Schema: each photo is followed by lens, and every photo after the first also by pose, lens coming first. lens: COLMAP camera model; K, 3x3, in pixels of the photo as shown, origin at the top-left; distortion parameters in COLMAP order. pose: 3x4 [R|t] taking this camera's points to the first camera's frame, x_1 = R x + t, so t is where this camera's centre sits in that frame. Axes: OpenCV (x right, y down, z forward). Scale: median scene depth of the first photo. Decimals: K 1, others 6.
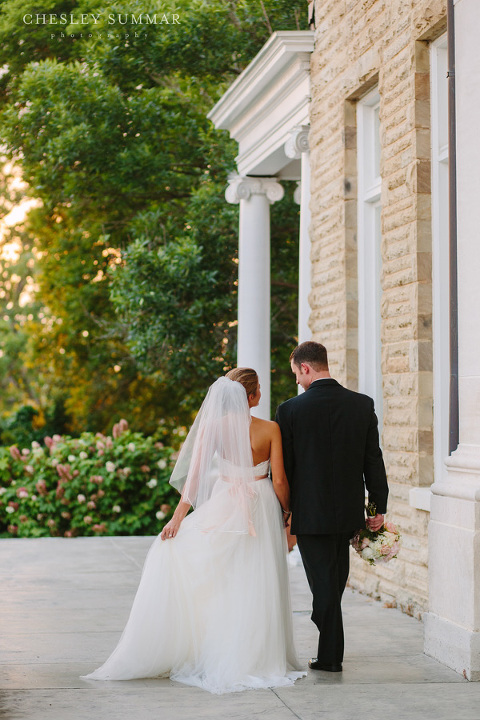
lens RADIAL K [[1708.5, 0, 240.0], [0, 1708.5, 360.0], [0, 0, 1]] dist [0.536160, -11.074736]
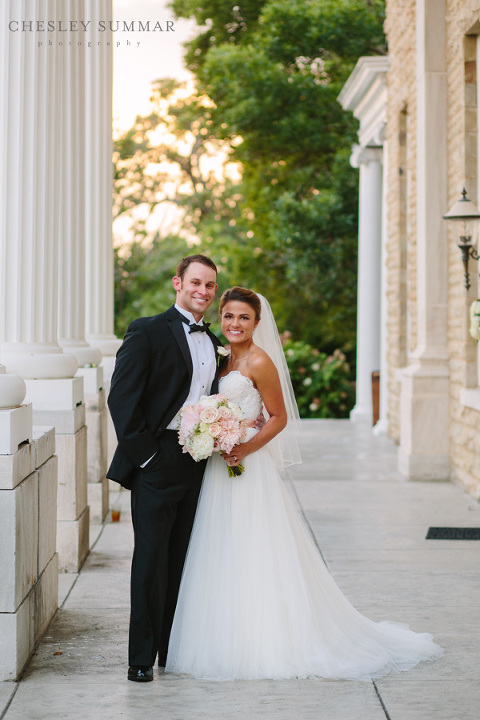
lens RADIAL K [[1764.0, 0, 240.0], [0, 1764.0, 360.0], [0, 0, 1]] dist [0.033245, 0.597100]
pose [[0.990929, 0.011378, -0.133902, 0.073863], [-0.004671, 0.998723, 0.050295, -0.009162], [0.134303, -0.049213, 0.989718, -0.291430]]
